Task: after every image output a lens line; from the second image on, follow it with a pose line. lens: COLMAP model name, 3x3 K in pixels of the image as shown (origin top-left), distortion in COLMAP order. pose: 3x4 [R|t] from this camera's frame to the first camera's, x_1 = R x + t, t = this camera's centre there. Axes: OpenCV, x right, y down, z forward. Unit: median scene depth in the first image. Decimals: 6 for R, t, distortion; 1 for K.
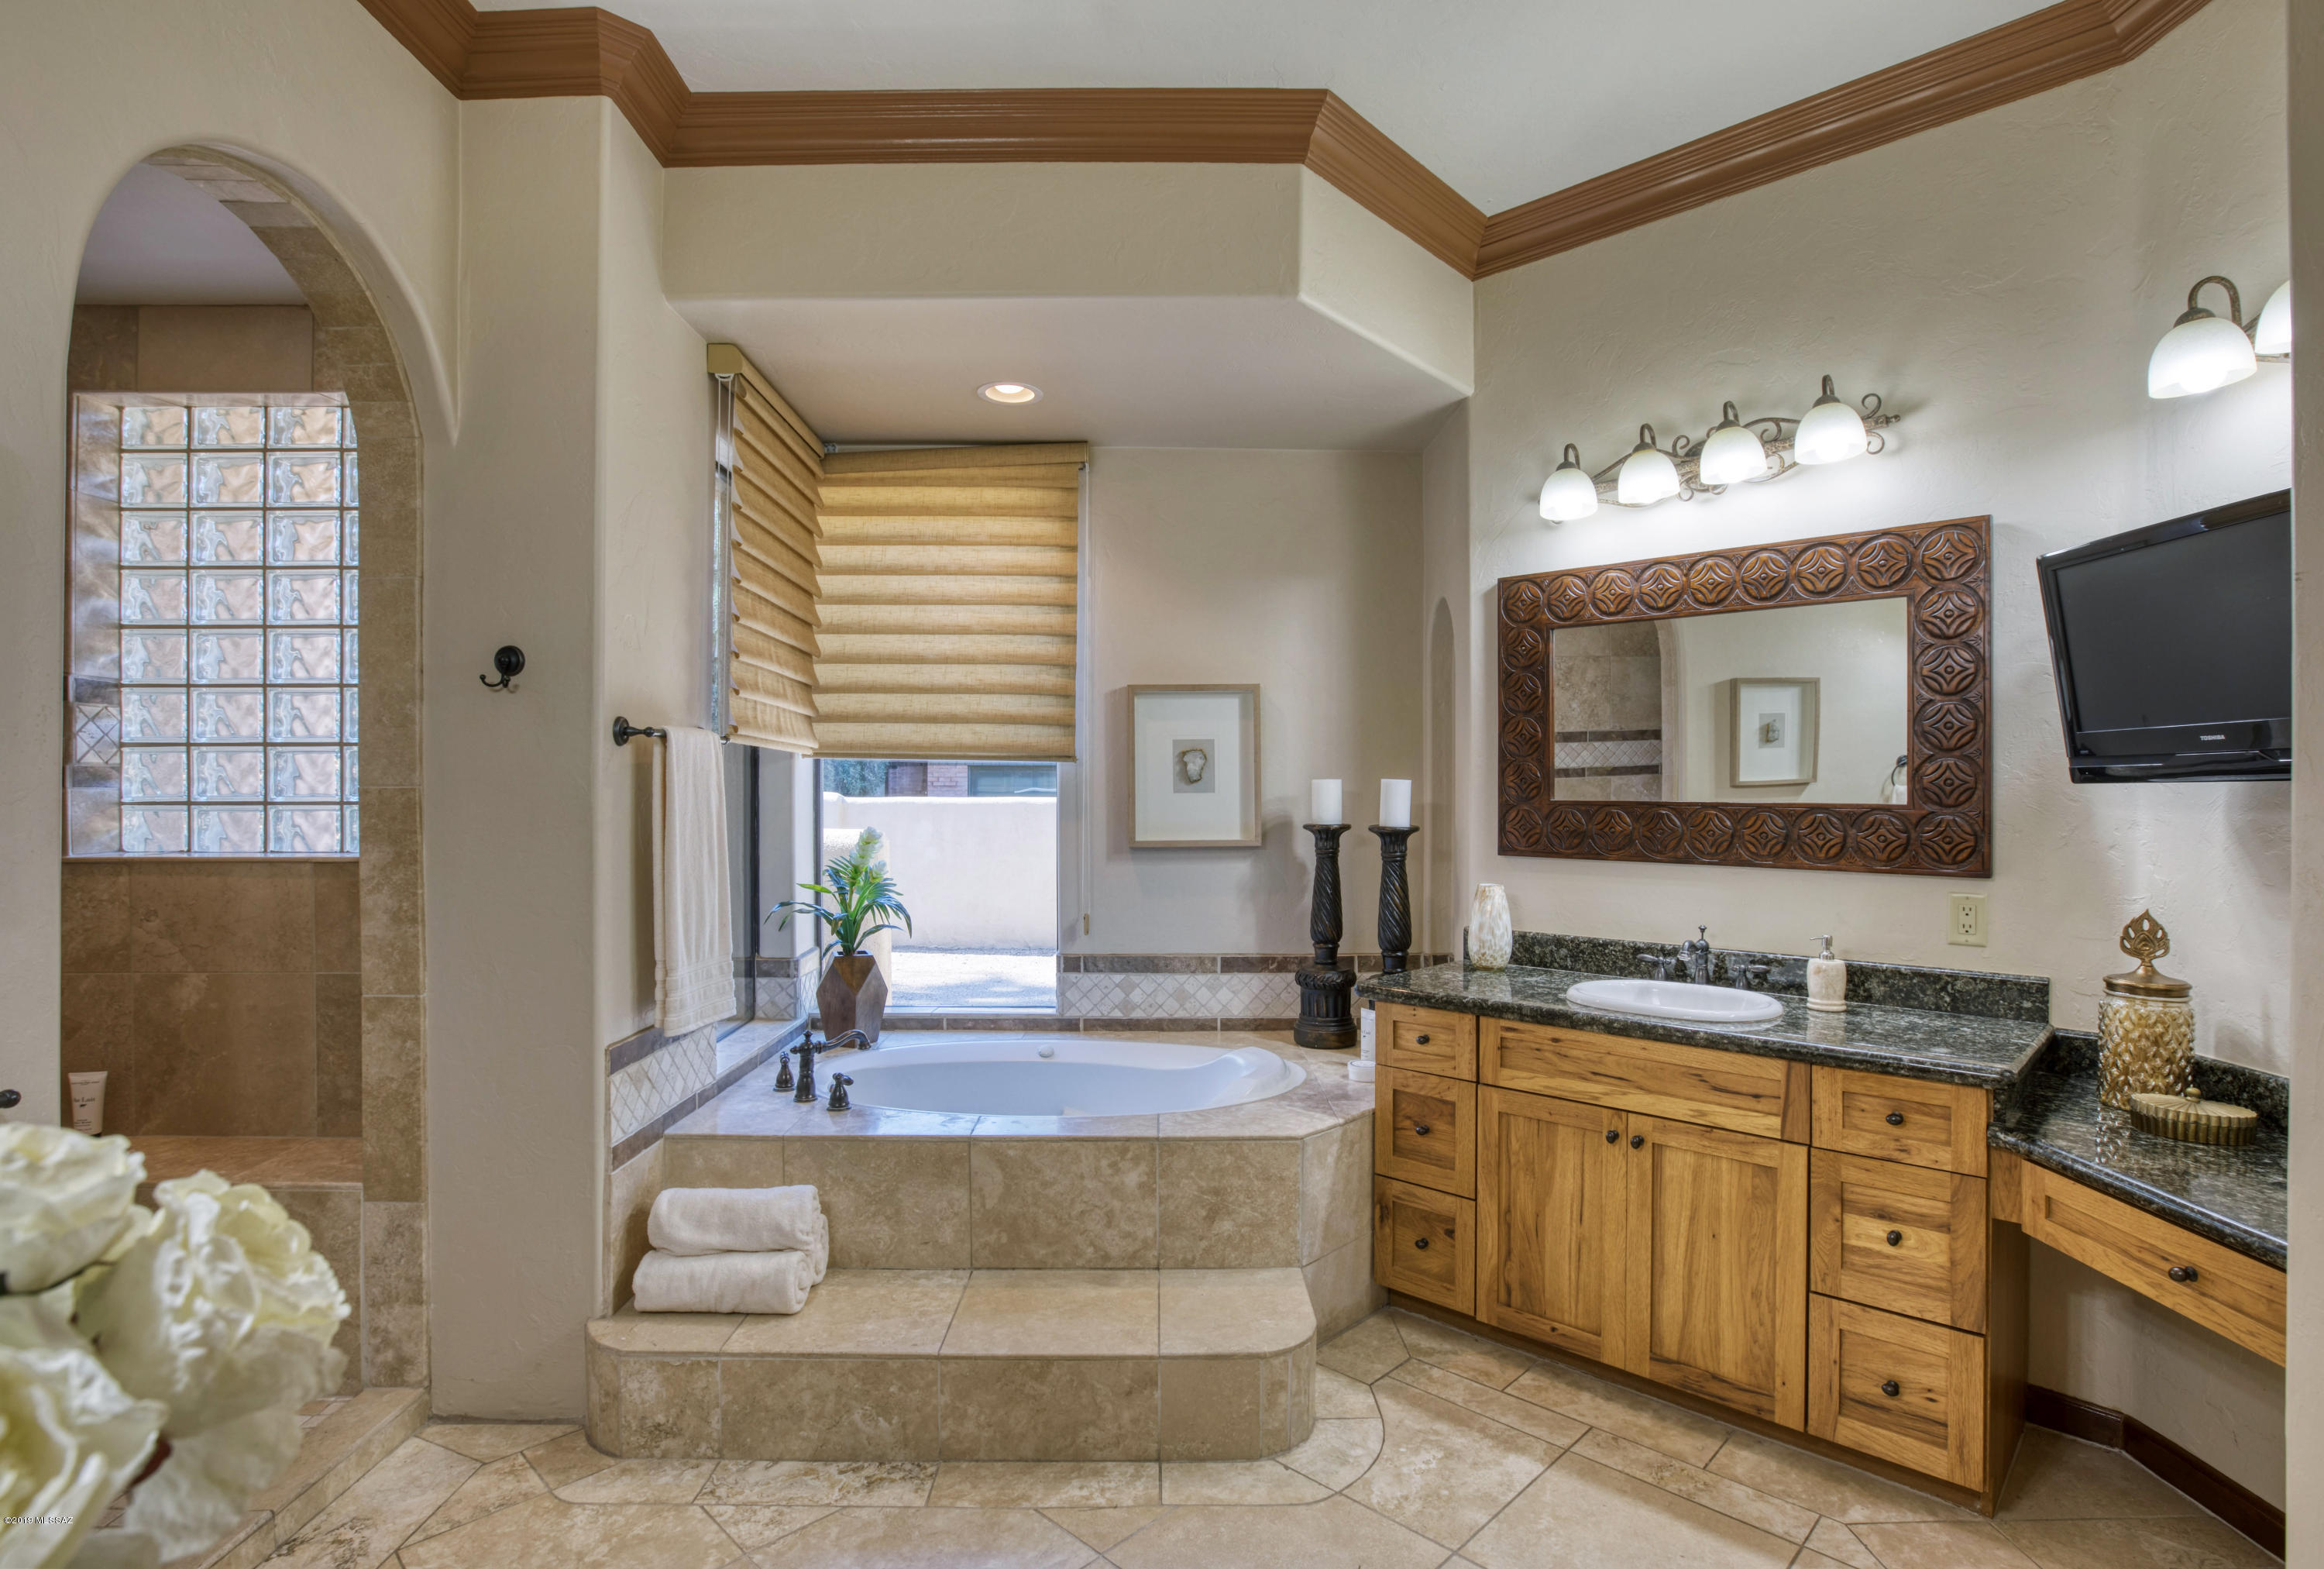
lens RADIAL K [[1171.0, 0, 1162.0], [0, 1171.0, 784.5], [0, 0, 1]] dist [-0.026399, 0.001664]
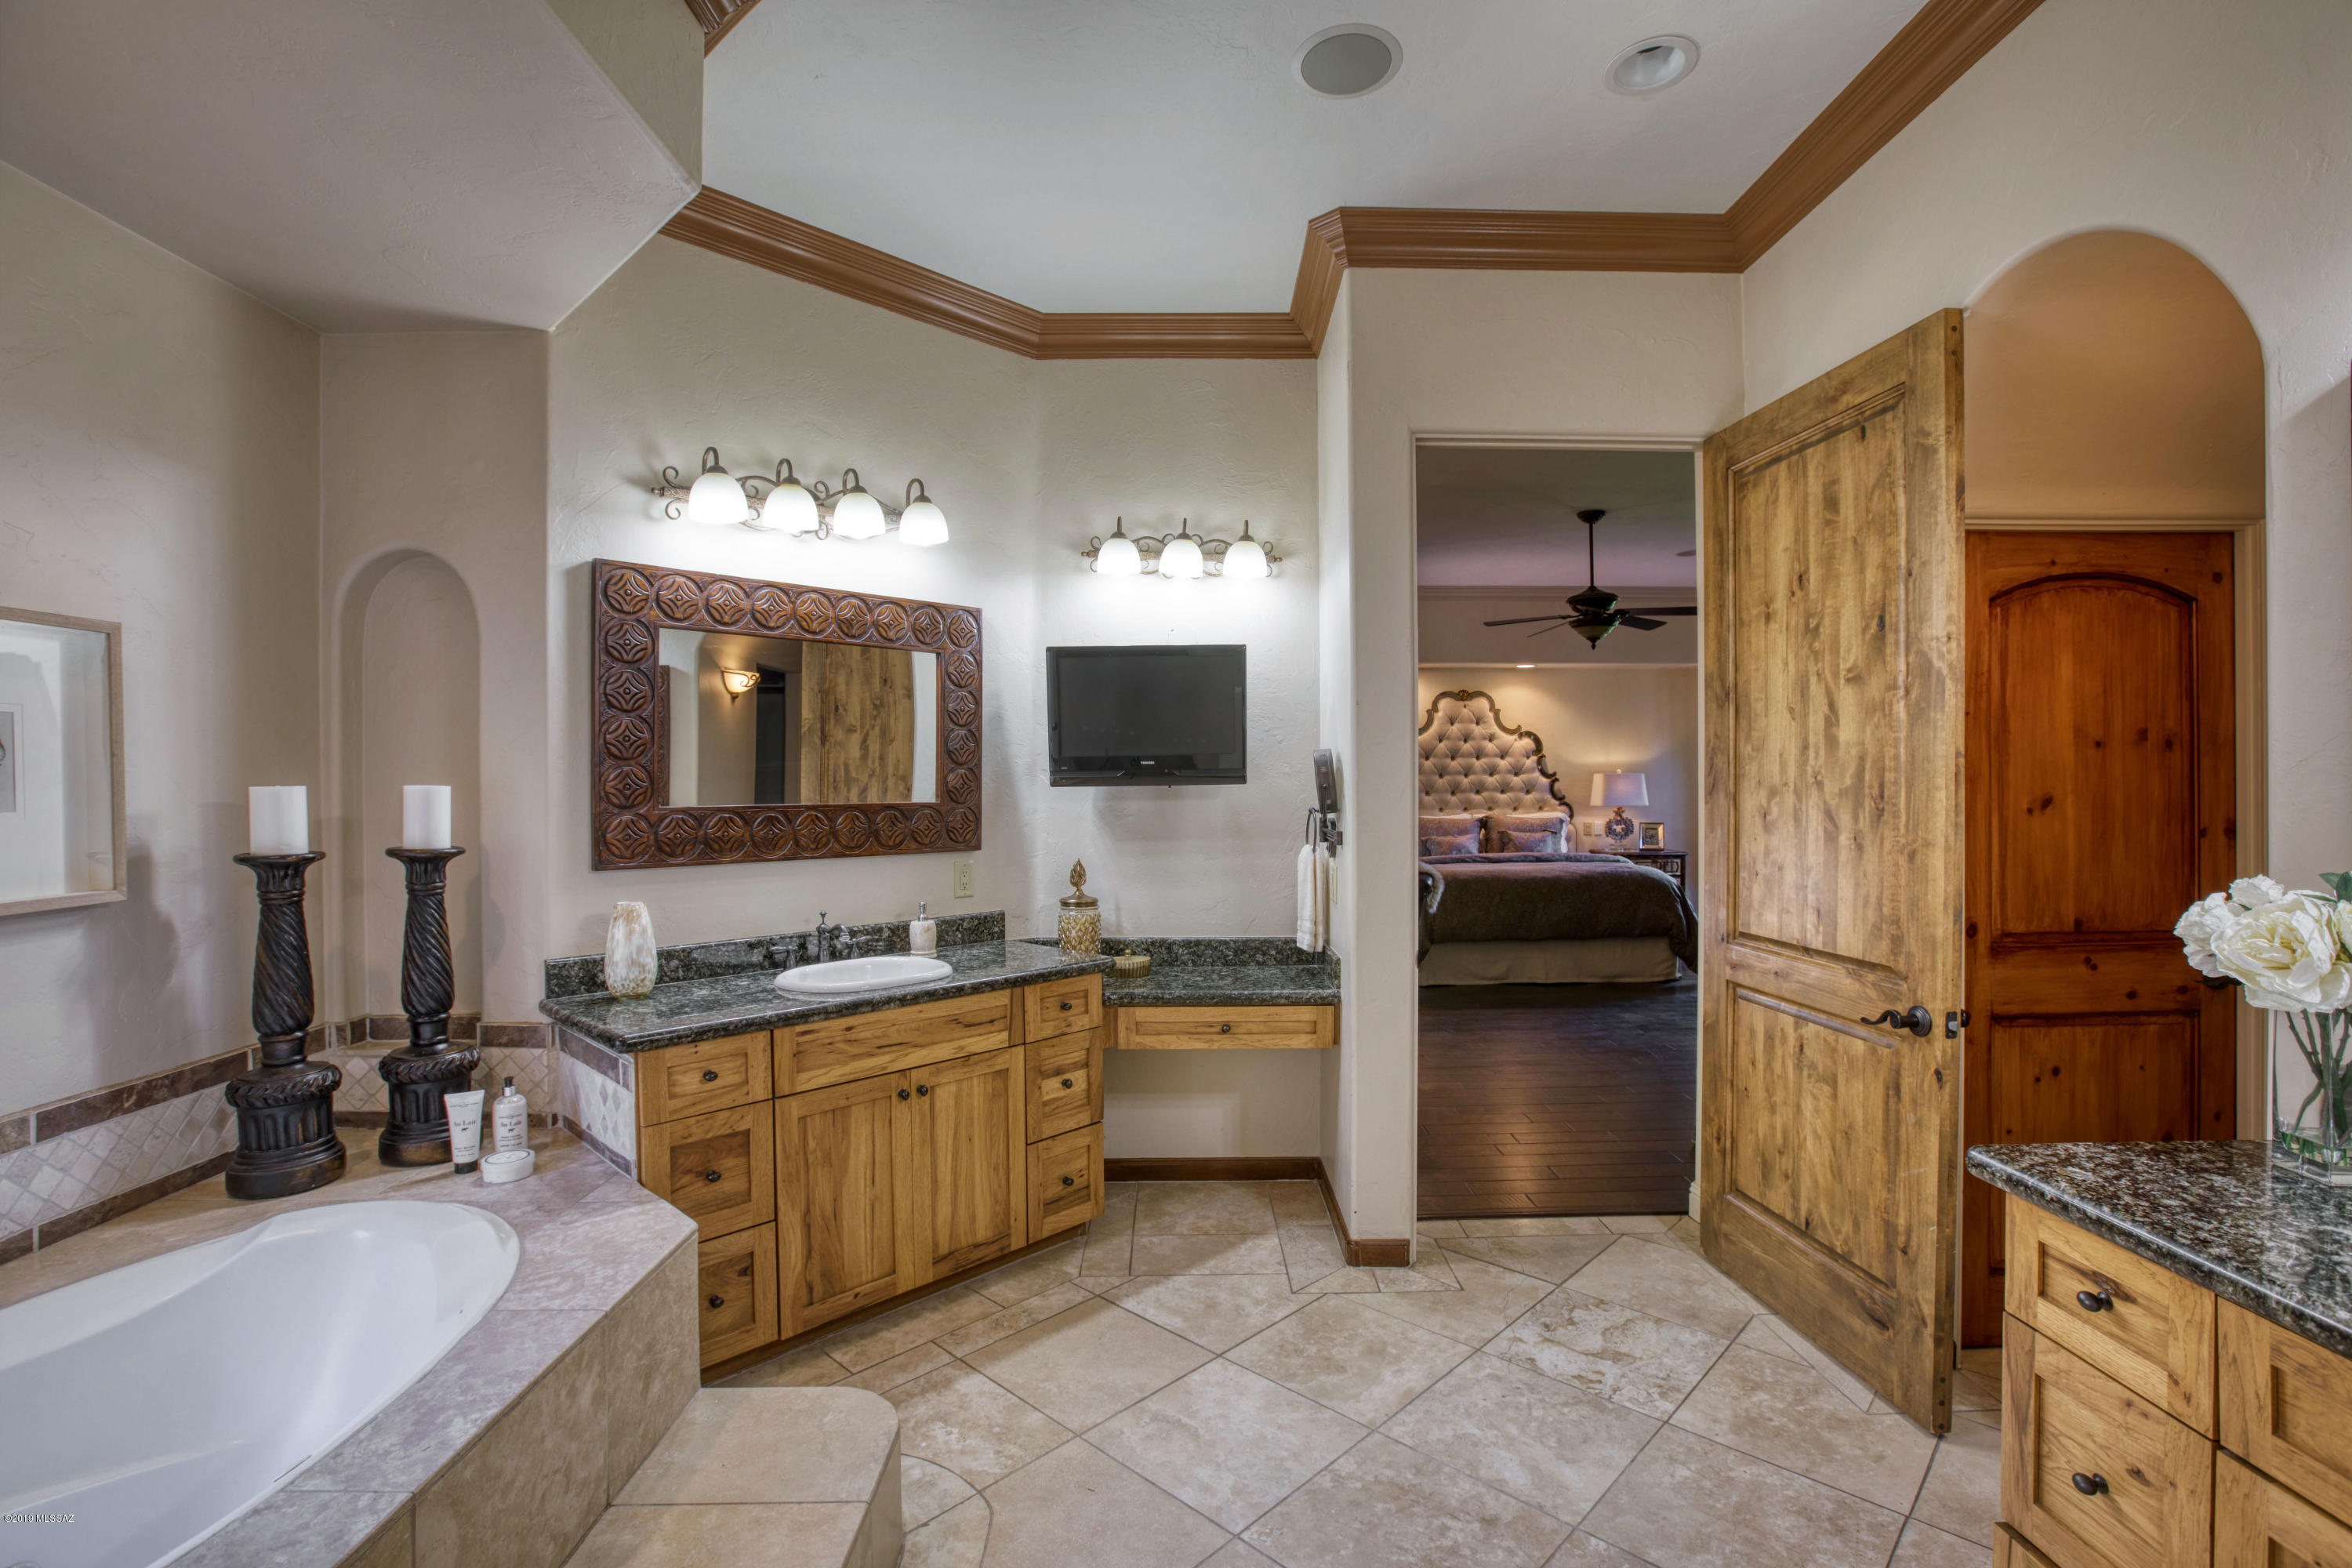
lens RADIAL K [[1123.6, 0, 1176.0], [0, 1123.6, 784.0], [0, 0, 1]] dist [-0.035971, 0.000700]
pose [[-0.020350, -0.002191, 0.999791, -0.660266], [0.005398, 0.999983, 0.002301, -0.006232], [-0.999778, 0.005444, -0.020338, 0.681310]]
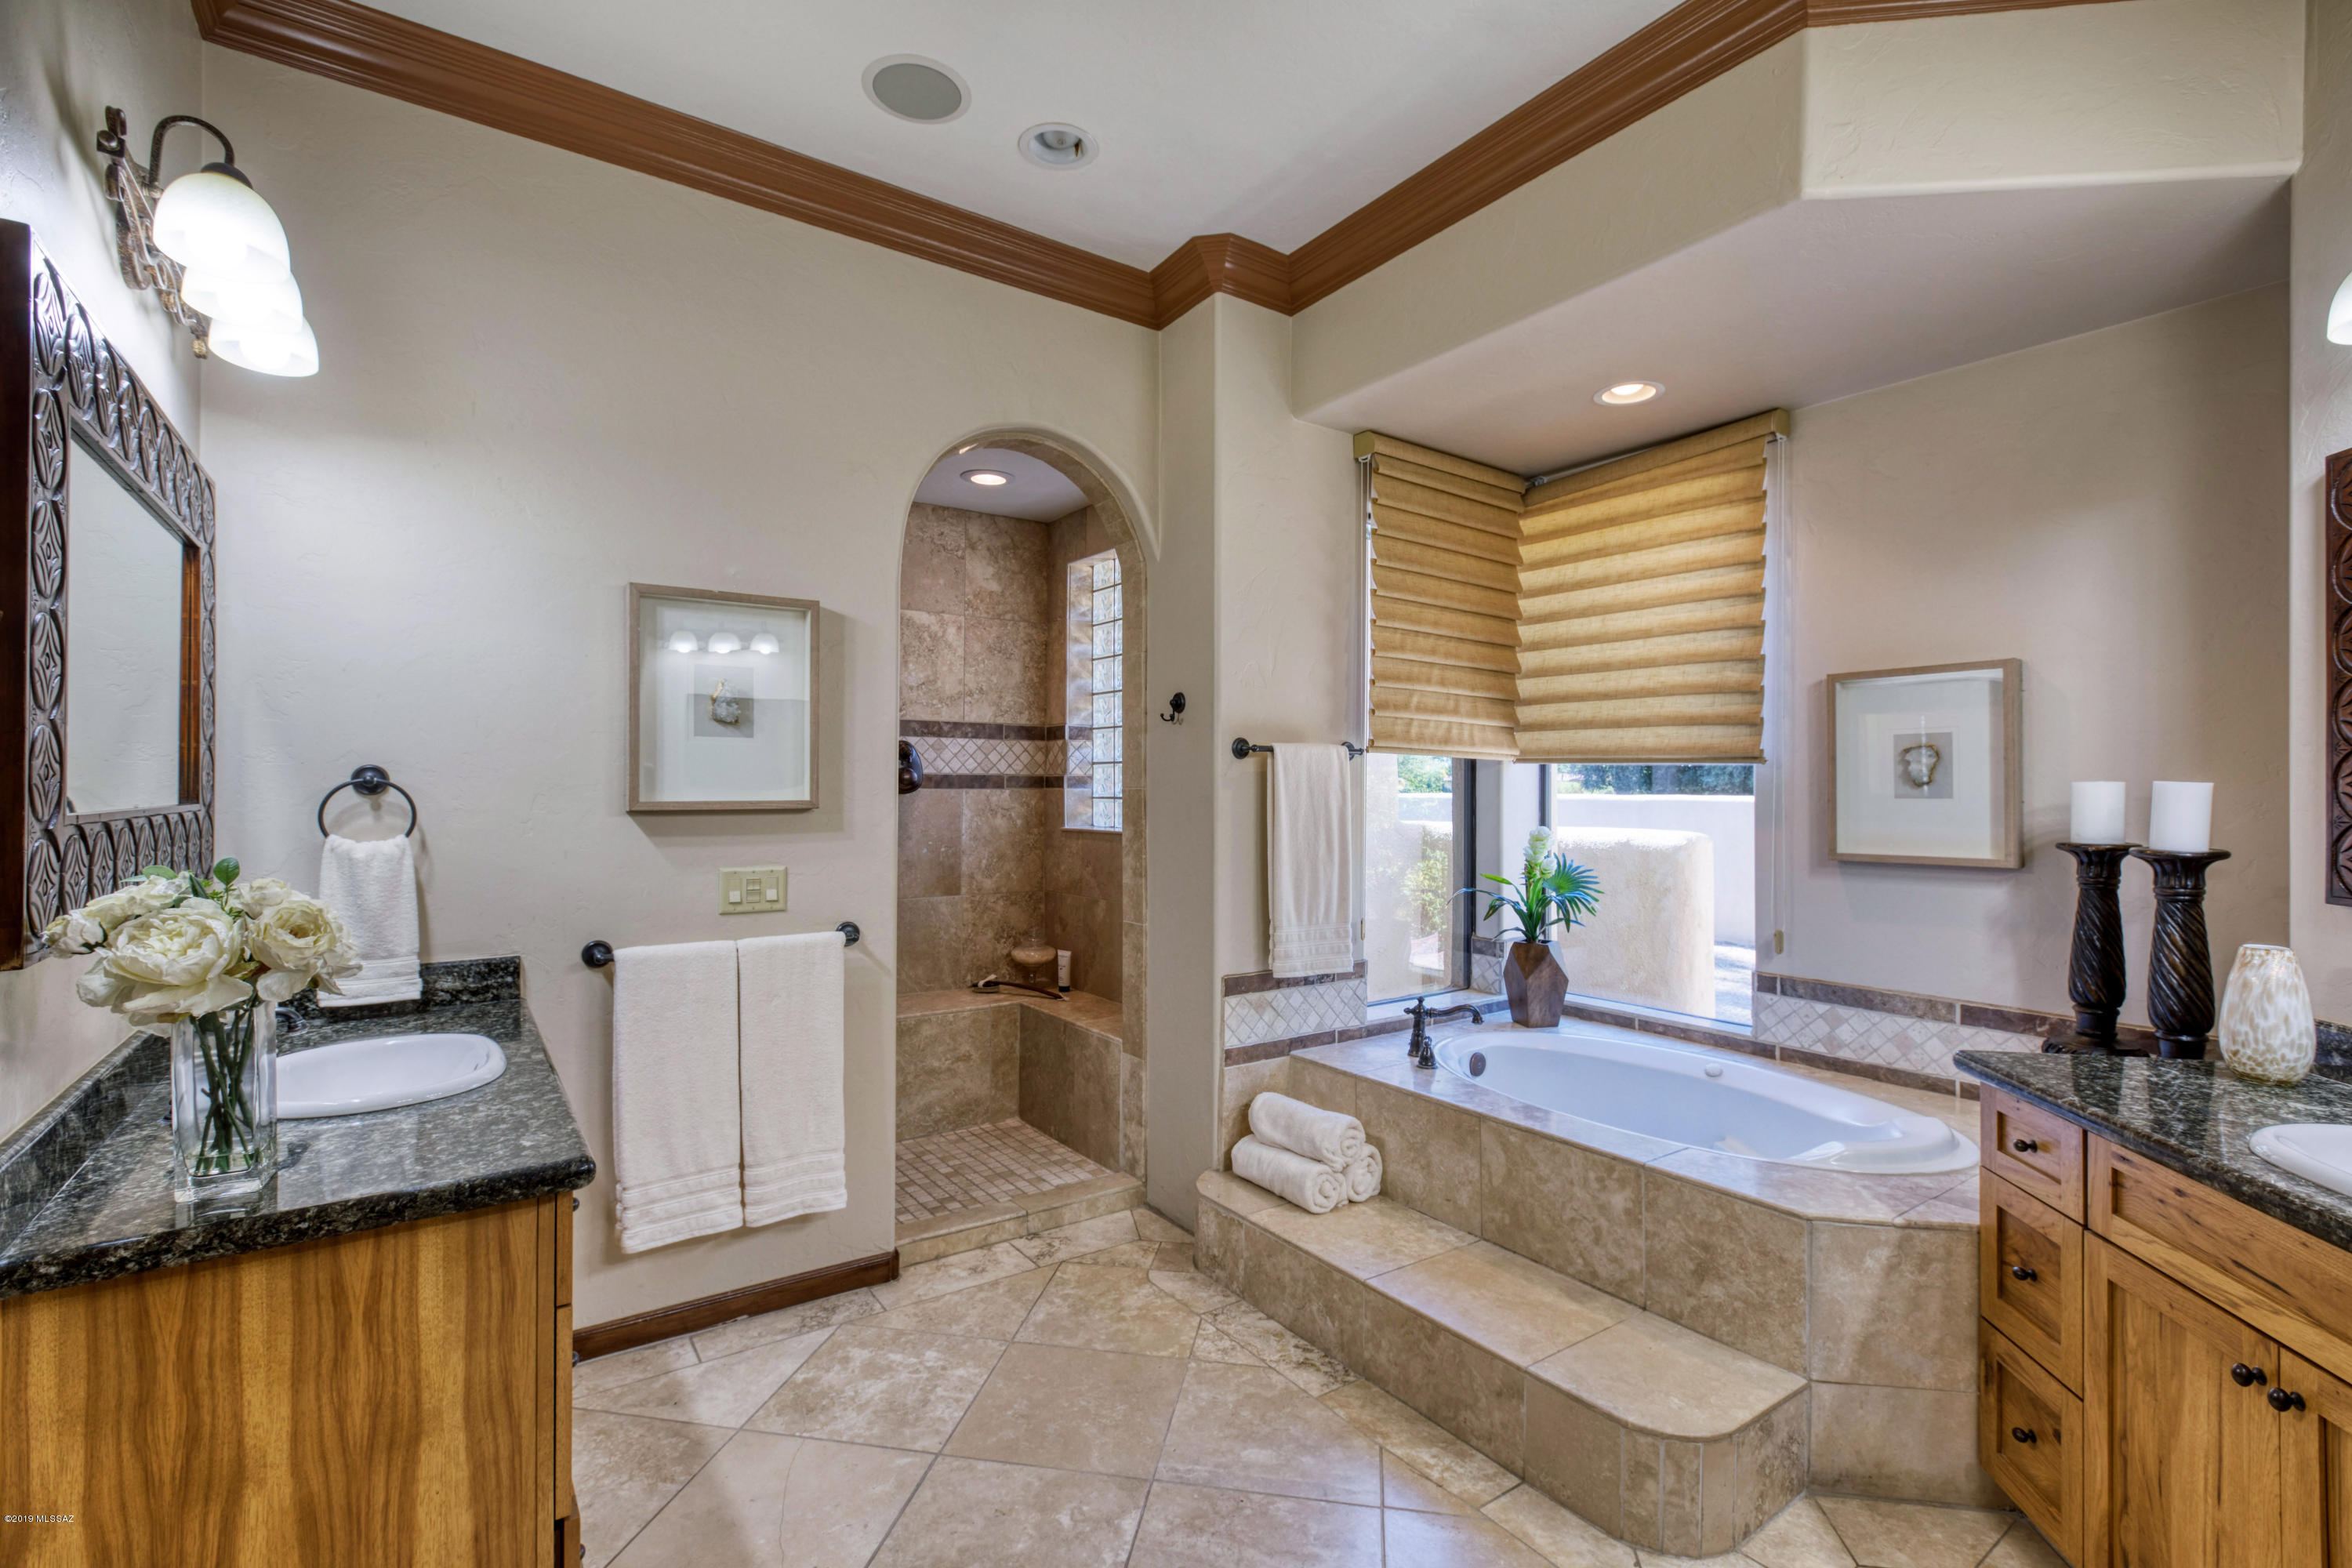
lens RADIAL K [[1054.6, 0, 1176.0], [0, 1054.6, 784.0], [0, 0, 1]] dist [0.013601, 0.000710]
pose [[0.575437, -0.000595, -0.817846, 0.473982], [-0.000996, 0.999998, -0.001429, -0.001869], [0.817845, 0.001637, 0.575436, 0.205434]]
